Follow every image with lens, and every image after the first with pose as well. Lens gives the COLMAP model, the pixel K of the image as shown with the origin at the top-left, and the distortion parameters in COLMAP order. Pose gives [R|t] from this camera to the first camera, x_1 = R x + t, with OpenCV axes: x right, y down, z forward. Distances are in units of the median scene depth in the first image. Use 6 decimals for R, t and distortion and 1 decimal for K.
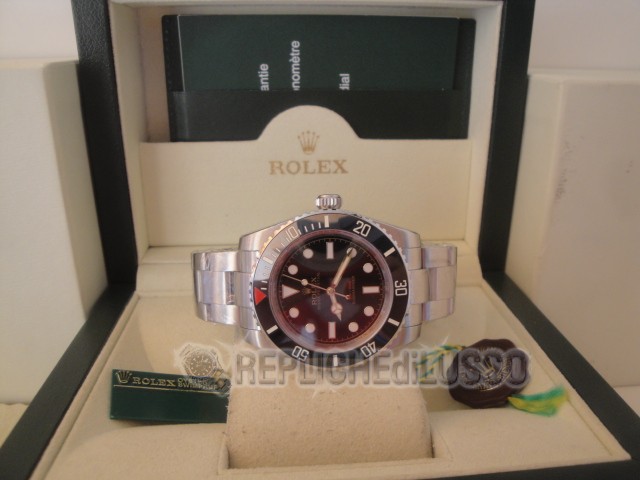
lens RADIAL K [[526.6, 0, 323.9], [0, 526.6, 239.4], [0, 0, 1]] dist [-0.158901, 0.118072]
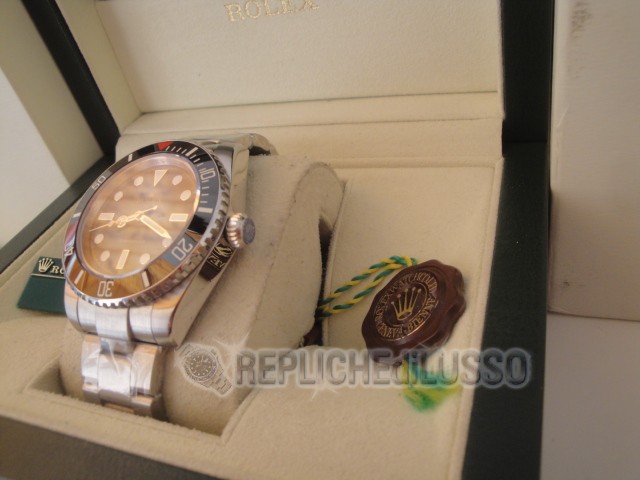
lens RADIAL K [[526.6, 0, 321.5], [0, 526.6, 233.6], [0, 0, 1]] dist [-0.158901, 0.118072]
pose [[0.892188, 0.081637, -0.444226, 0.423444], [0.071415, 0.945660, 0.317218, -0.057772], [0.445984, -0.314743, 0.837876, 0.316109]]
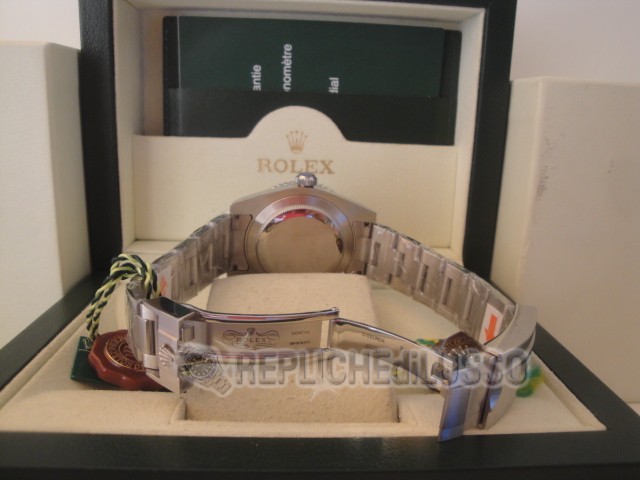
lens RADIAL K [[526.6, 0, 319.4], [0, 526.6, 238.4], [0, 0, 1]] dist [-0.158901, 0.118072]
pose [[0.998940, 0.040273, -0.022296, 0.047382], [-0.042652, 0.991952, -0.119213, 0.127533], [0.017316, 0.120038, 0.992618, 0.004944]]
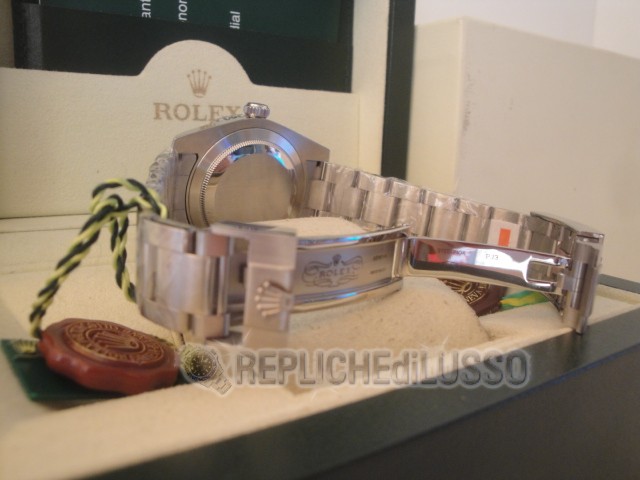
lens RADIAL K [[526.6, 0, 319.5], [0, 526.6, 235.4], [0, 0, 1]] dist [-0.158901, 0.118072]
pose [[0.884793, -0.061129, 0.461957, -0.269368], [0.137572, 0.981437, -0.133625, 0.205509], [-0.445213, 0.181782, 0.876779, 0.228119]]
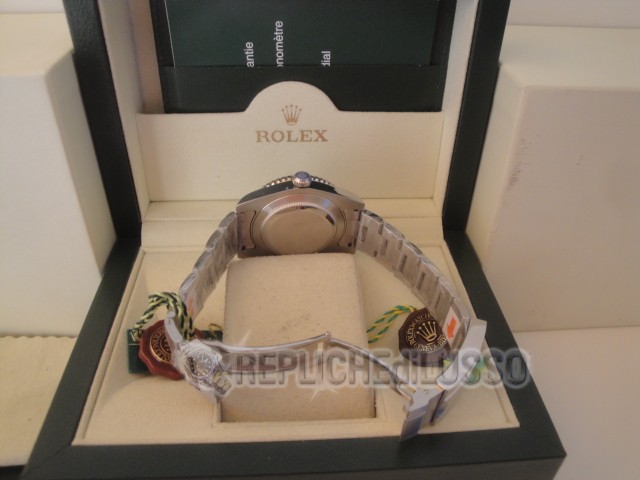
lens RADIAL K [[526.6, 0, 321.2], [0, 526.6, 239.7], [0, 0, 1]] dist [-0.158901, 0.118072]
pose [[0.999698, 0.024048, -0.005058, 0.045193], [-0.021862, 0.964330, 0.263800, -0.230234], [0.011221, -0.263609, 0.964564, -0.112673]]
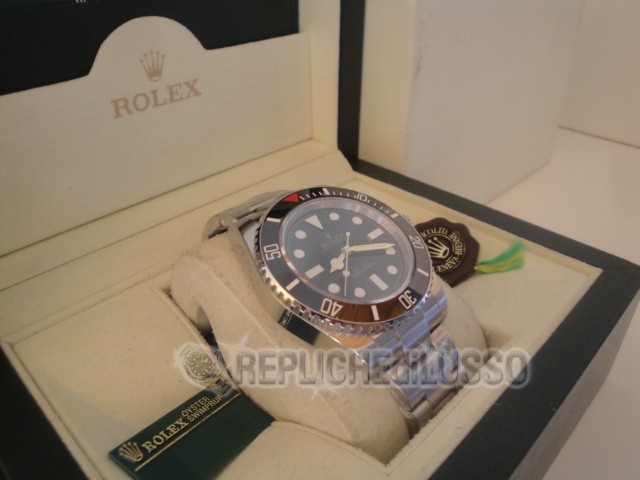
lens RADIAL K [[526.6, 0, 313.1], [0, 526.6, 236.1], [0, 0, 1]] dist [-0.158901, 0.118072]
pose [[0.756487, -0.349569, 0.552747, -0.369556], [0.240909, 0.934682, 0.261405, -0.094471], [-0.608022, -0.064587, 0.791289, 0.252305]]
